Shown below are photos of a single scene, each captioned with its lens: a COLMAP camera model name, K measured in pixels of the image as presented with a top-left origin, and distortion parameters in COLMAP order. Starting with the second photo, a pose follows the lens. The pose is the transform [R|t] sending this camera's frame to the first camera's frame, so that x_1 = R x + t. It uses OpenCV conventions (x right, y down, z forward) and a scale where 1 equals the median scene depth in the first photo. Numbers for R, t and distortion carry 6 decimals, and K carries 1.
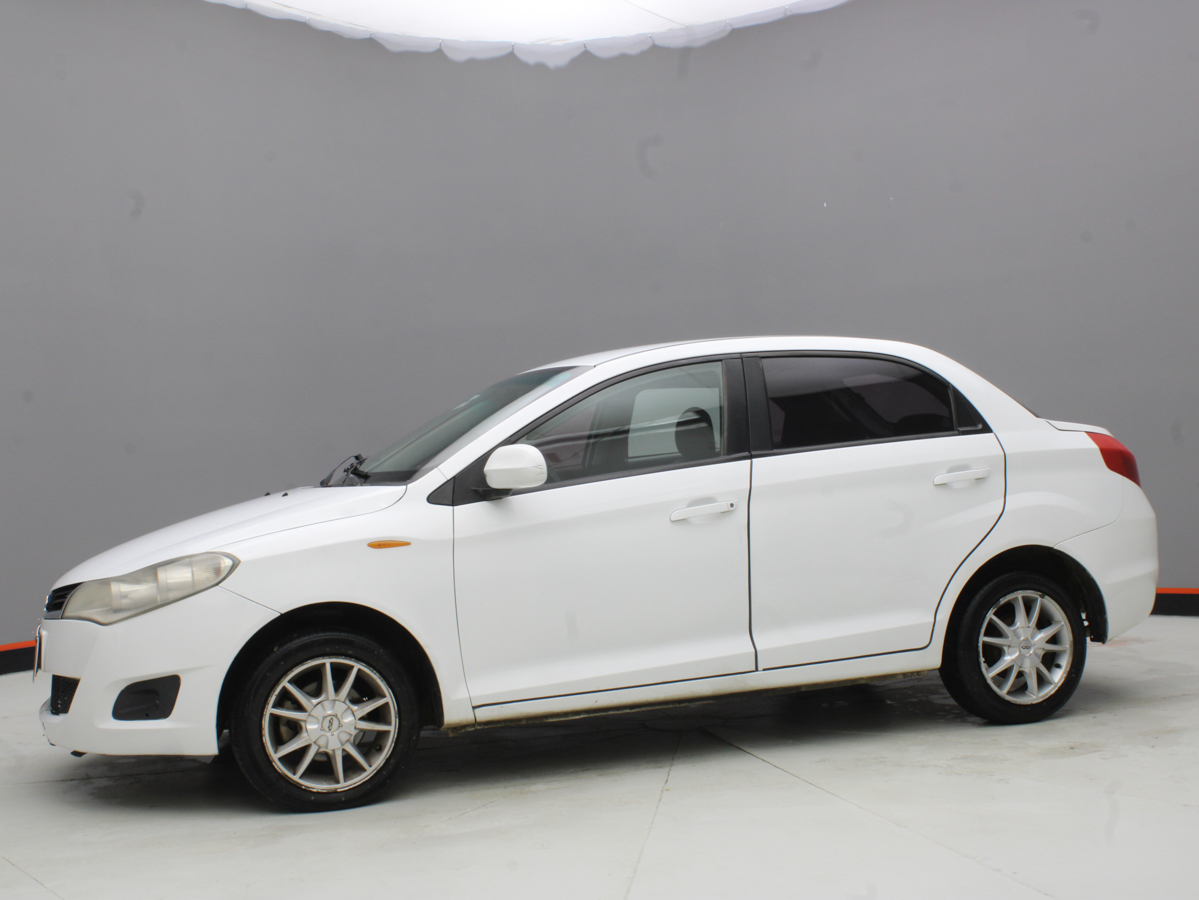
lens RADIAL K [[1474.0, 0, 599.5], [0, 1474.0, 450.0], [0, 0, 1]] dist [-0.092992, -0.019736]
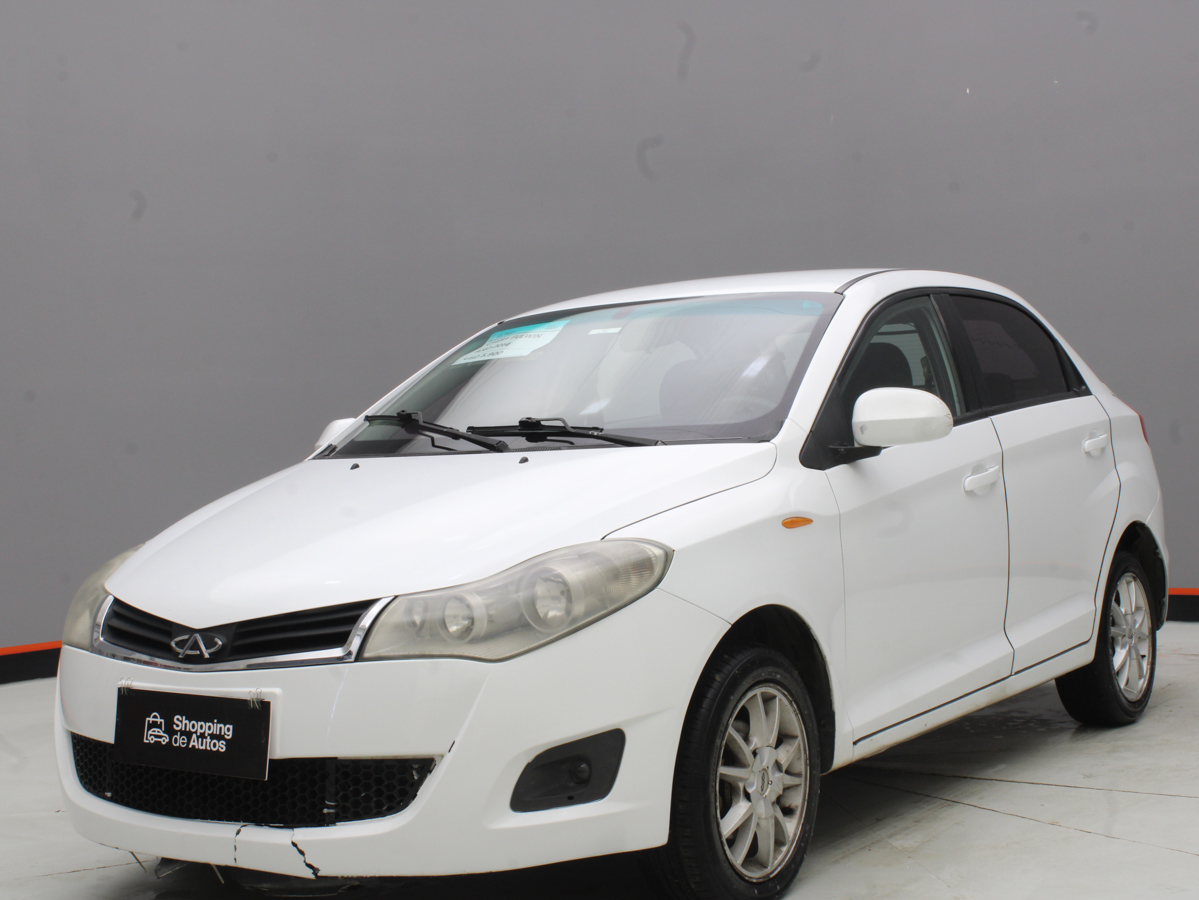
lens RADIAL K [[1890.0, 0, 599.5], [0, 1890.0, 450.0], [0, 0, 1]] dist [-0.046538, -0.122856]
pose [[0.799981, 0.004189, 0.600010, -0.765240], [0.002902, 0.999937, -0.010850, 0.038527], [-0.600018, 0.010421, 0.799919, 0.322768]]
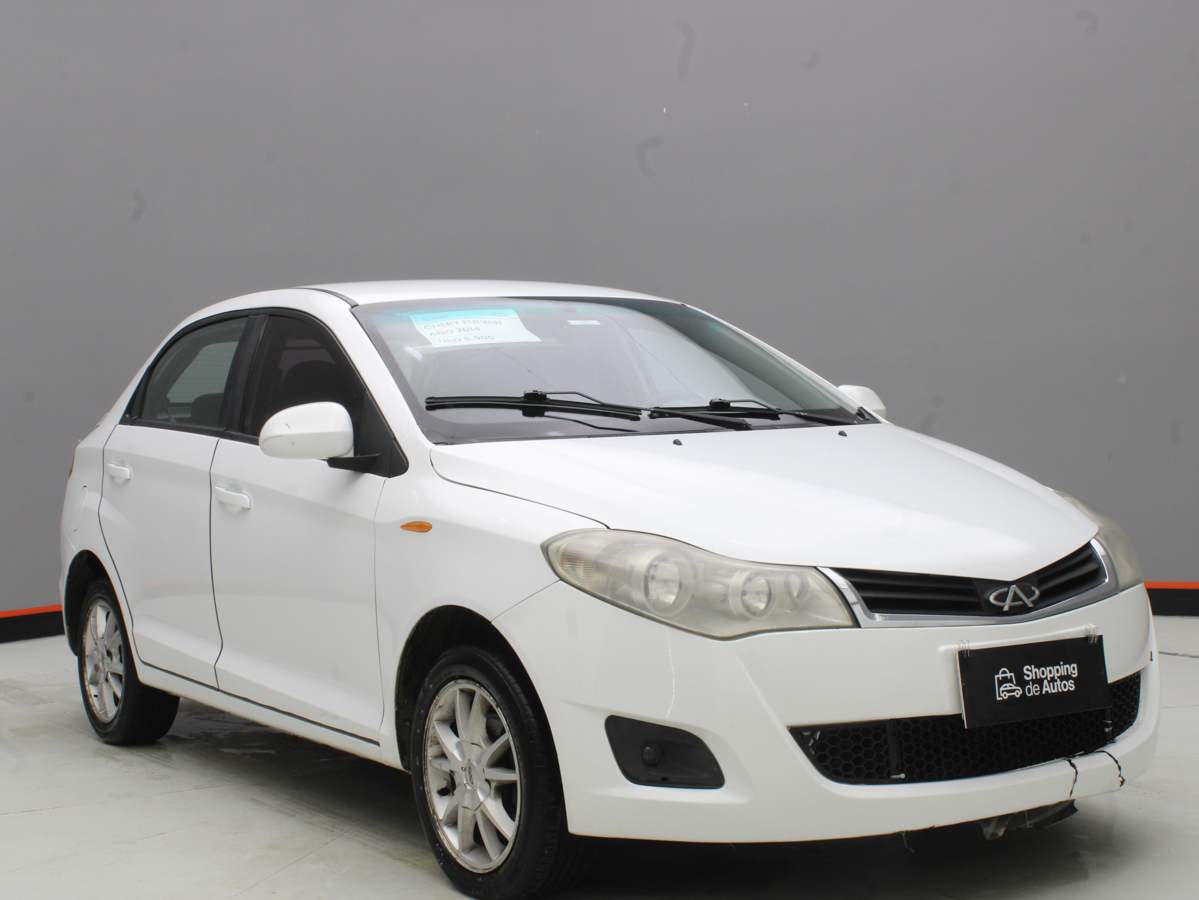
lens RADIAL K [[1821.9, 0, 600.3], [0, 1821.9, 458.7], [0, 0, 1]] dist [-0.045469, -0.112798]
pose [[-0.237479, 0.033819, 0.970804, -1.153108], [0.041668, 0.998829, -0.024603, 0.065240], [-0.970498, 0.034609, -0.238610, 1.454534]]
